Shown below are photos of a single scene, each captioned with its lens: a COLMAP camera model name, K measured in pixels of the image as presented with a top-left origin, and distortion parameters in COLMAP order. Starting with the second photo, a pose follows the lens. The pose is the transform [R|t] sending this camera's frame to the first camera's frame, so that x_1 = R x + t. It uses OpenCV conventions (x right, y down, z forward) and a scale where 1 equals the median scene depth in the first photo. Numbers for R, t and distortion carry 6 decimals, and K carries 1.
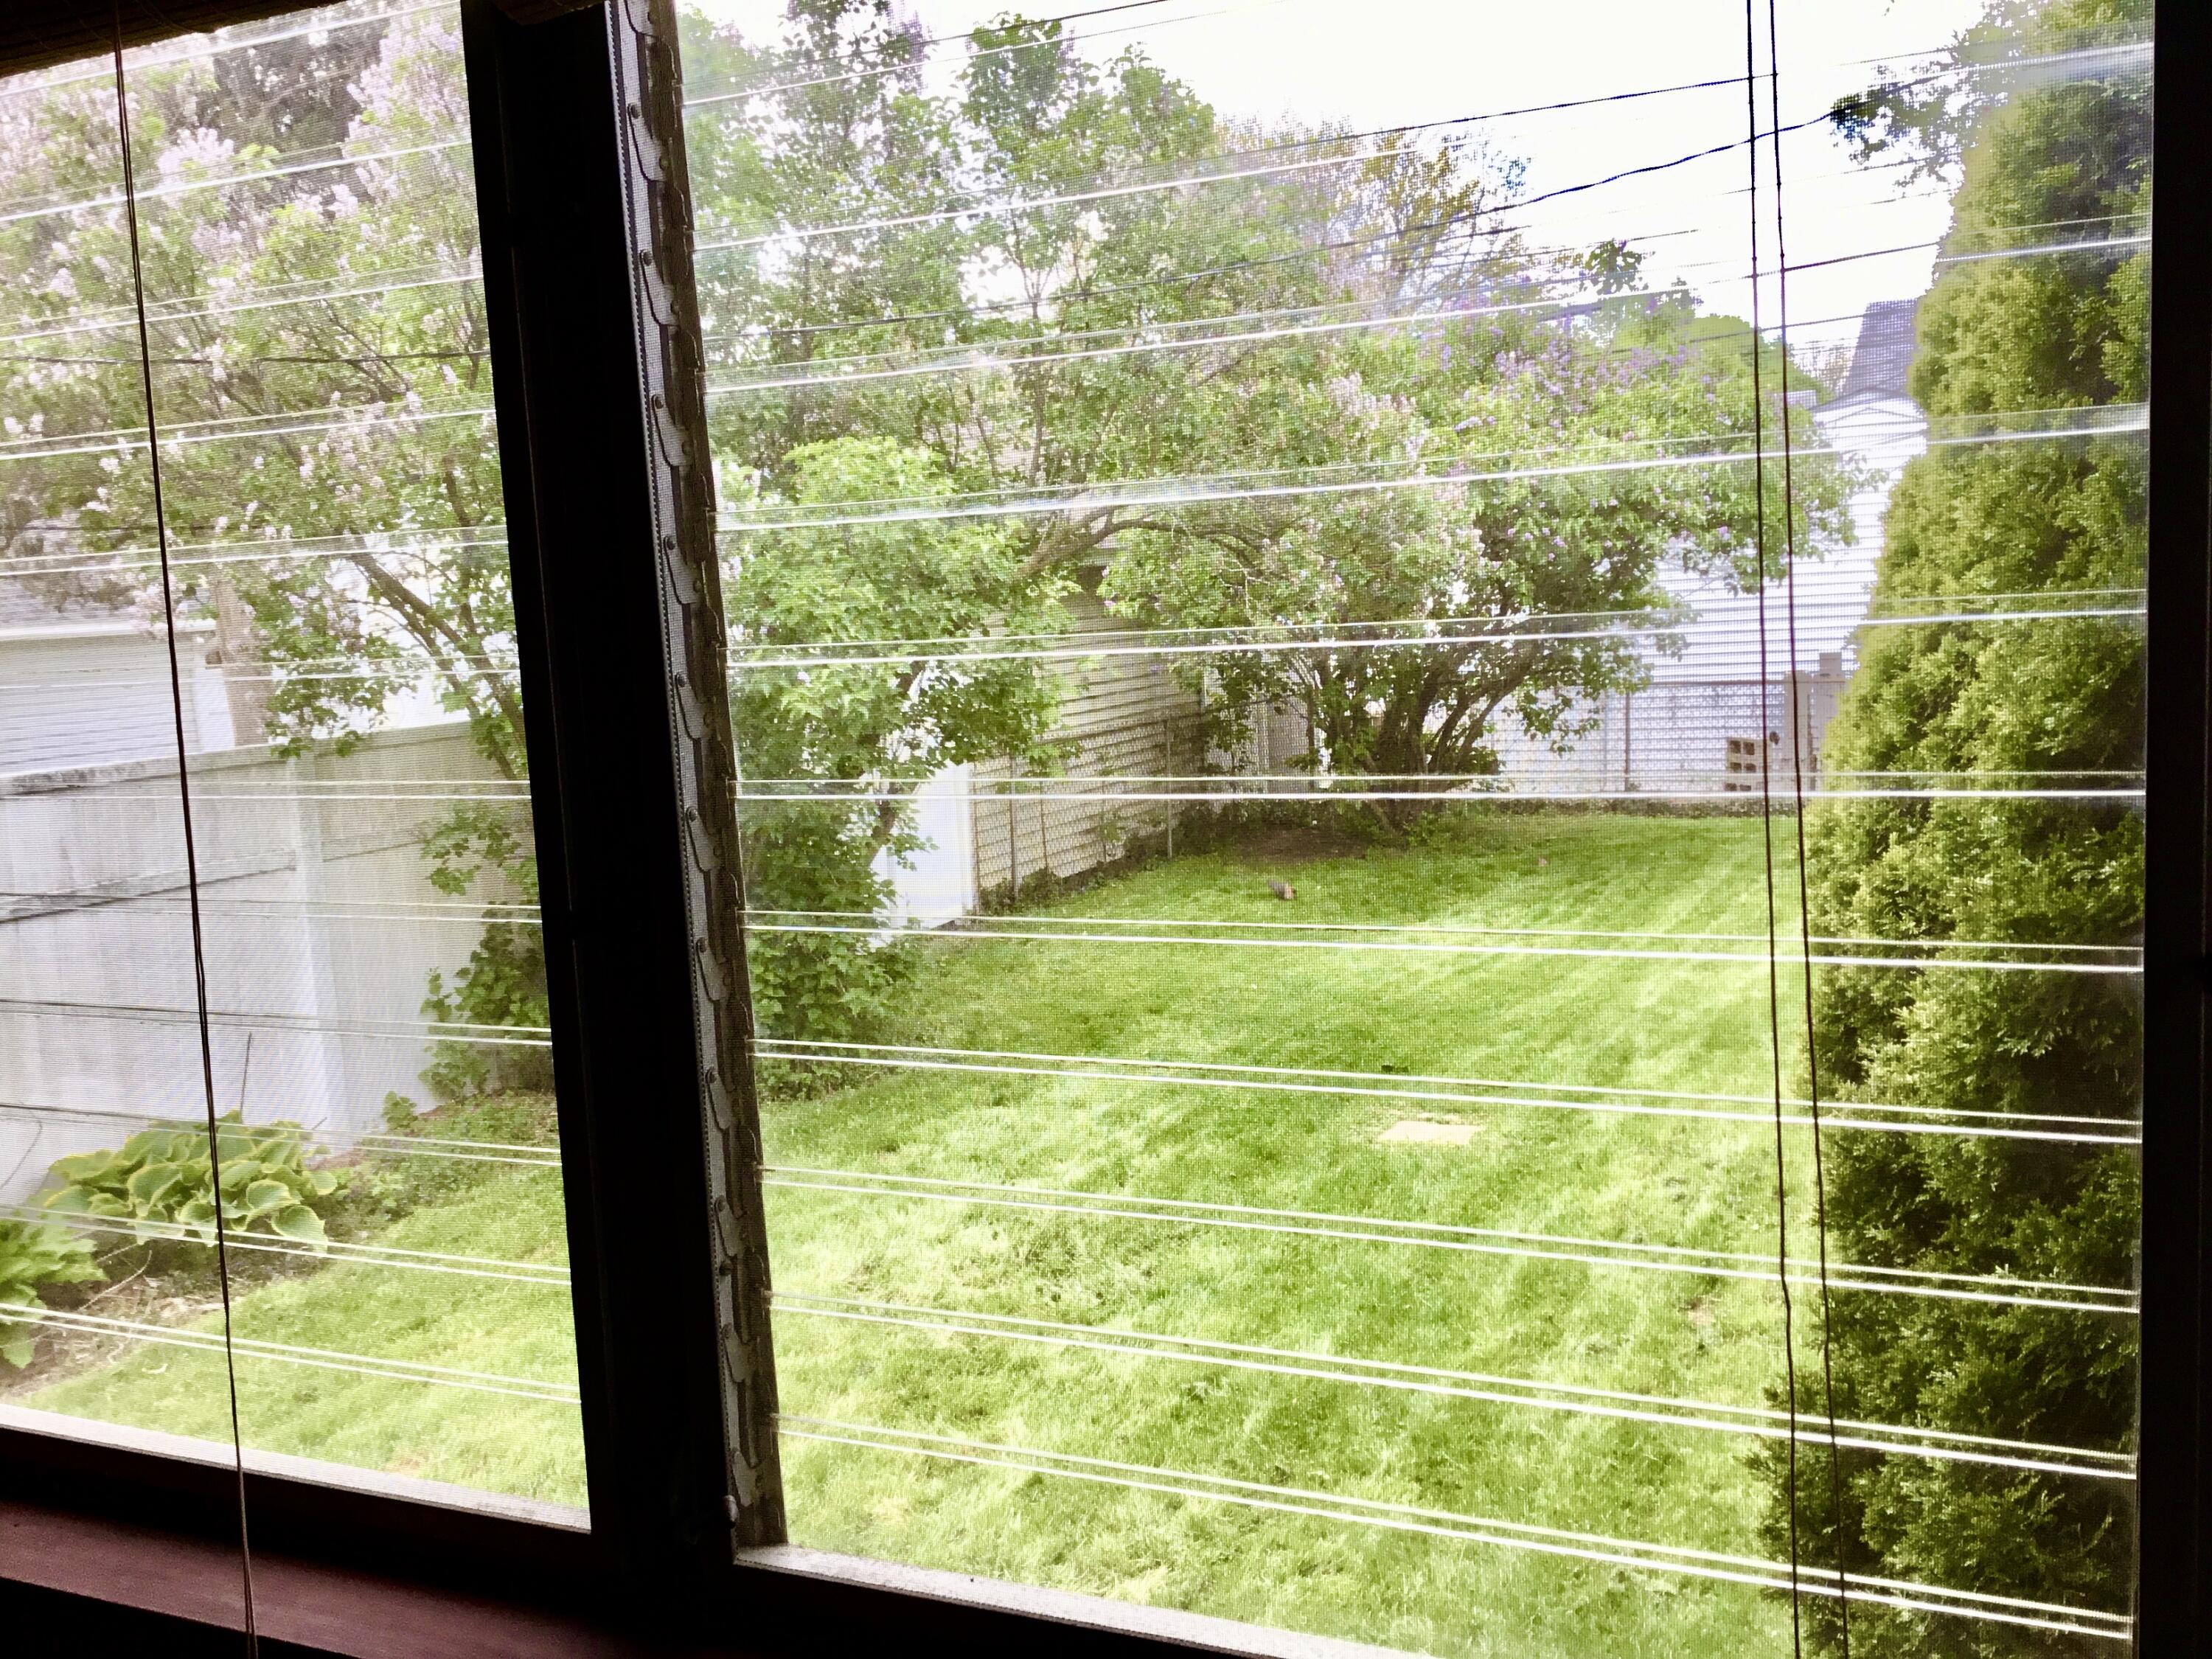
lens RADIAL K [[1962.7, 0, 1103.5], [0, 1962.7, 830.6], [0, 0, 1]] dist [0.048999, -0.078471]
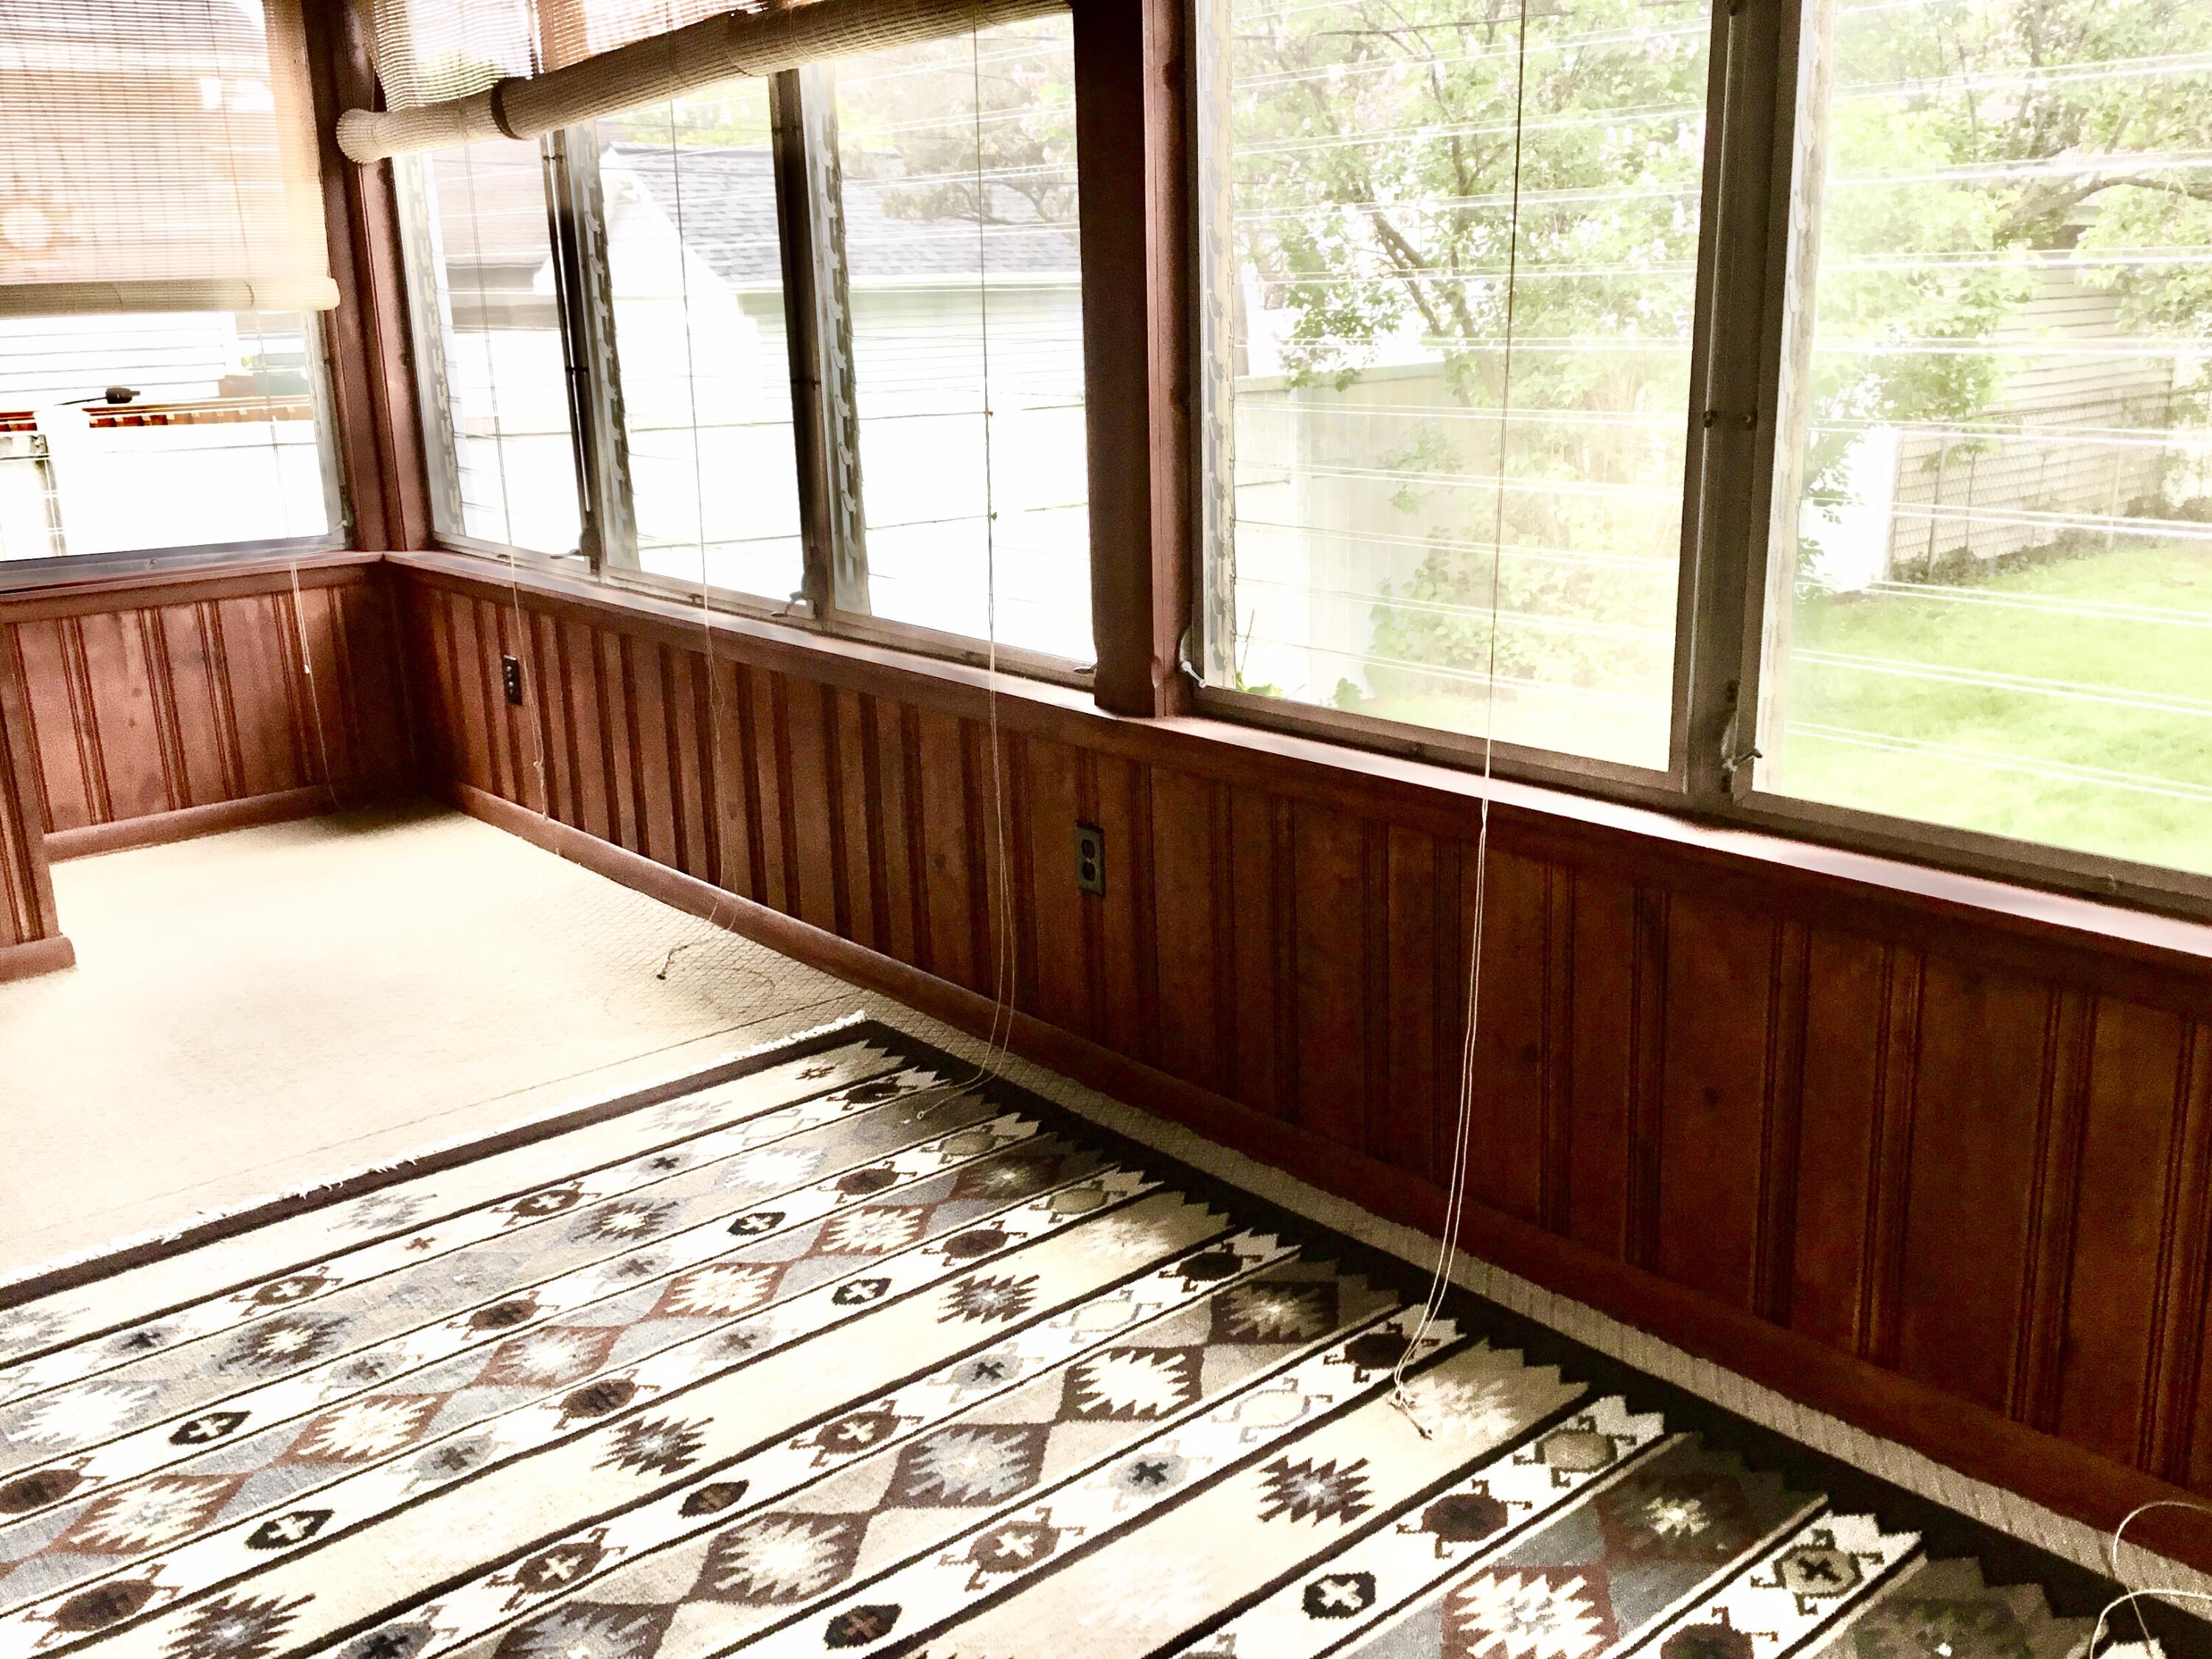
lens RADIAL K [[1962.7, 0, 1102.6], [0, 1962.7, 816.2], [0, 0, 1]] dist [0.048999, -0.078471]
pose [[0.904118, 0.137842, -0.404439, -0.003004], [-0.072534, 0.982310, 0.172645, 0.020509], [0.421082, -0.126756, 0.898122, -0.132475]]
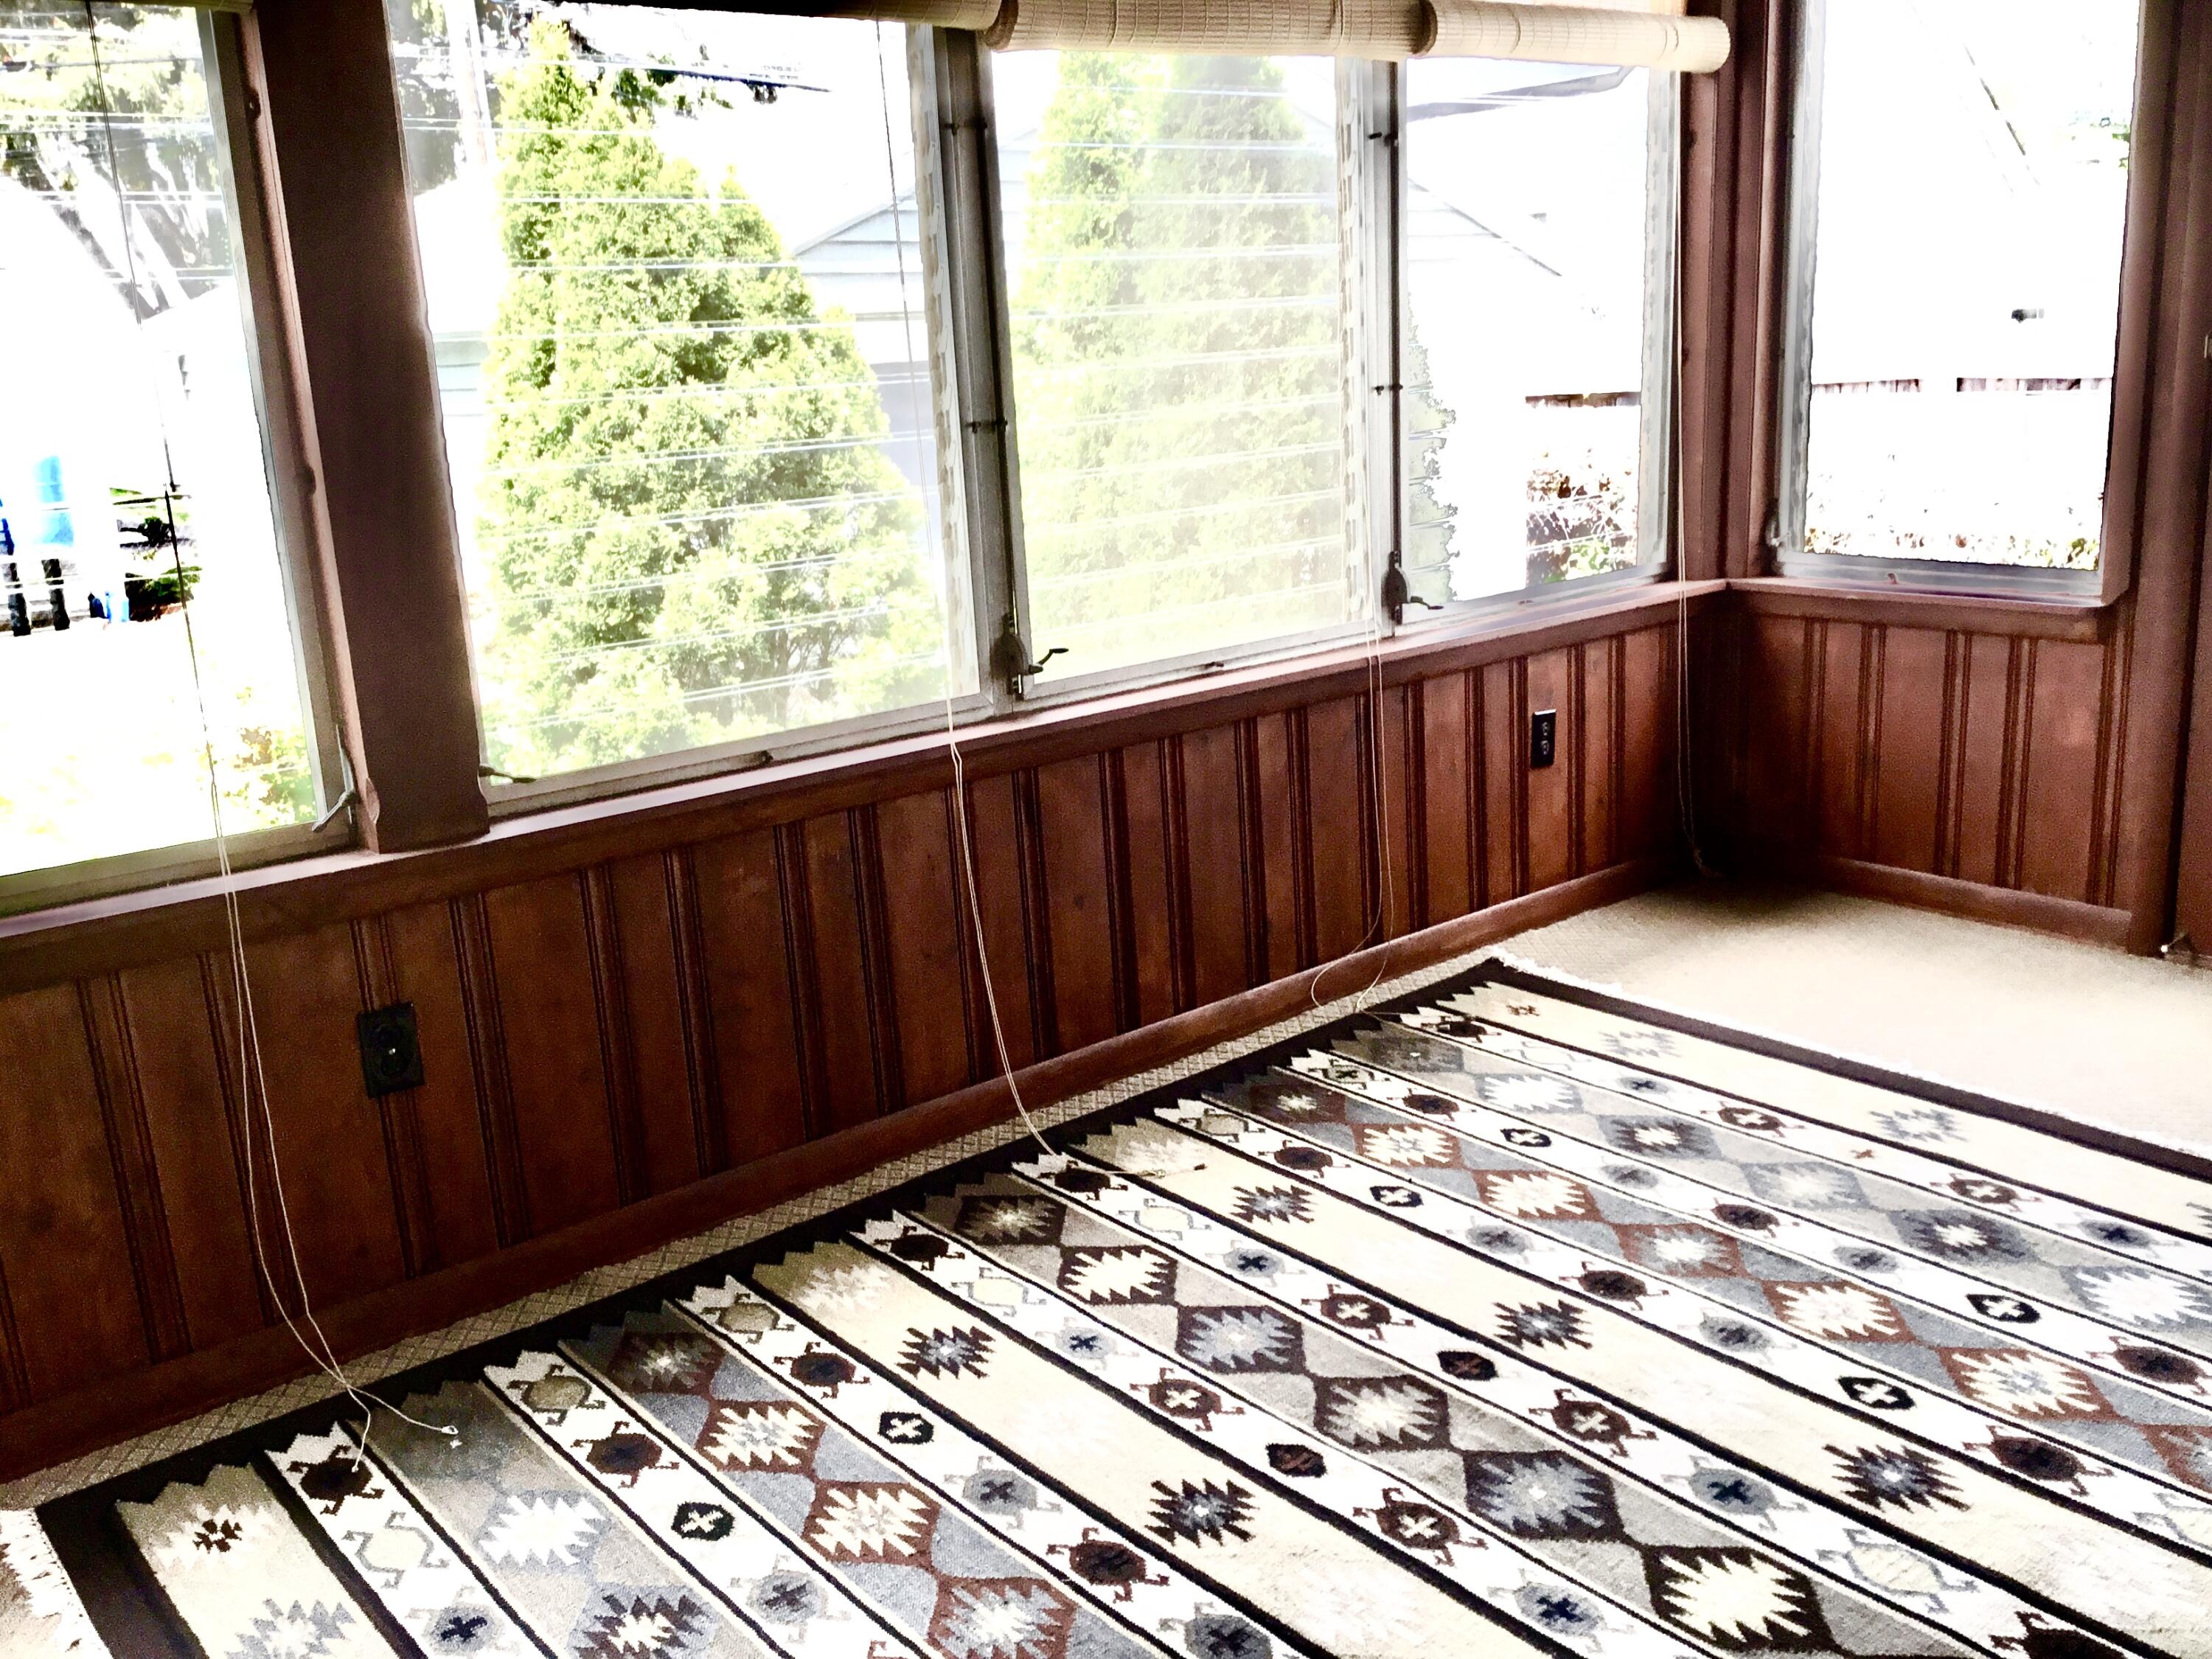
lens RADIAL K [[1962.7, 0, 1113.3], [0, 1962.7, 825.5], [0, 0, 1]] dist [0.048999, -0.078471]
pose [[0.439862, -0.189959, 0.877745, -1.459695], [0.145551, 0.979531, 0.139047, 0.071164], [-0.886192, 0.066595, 0.458507, 0.245873]]
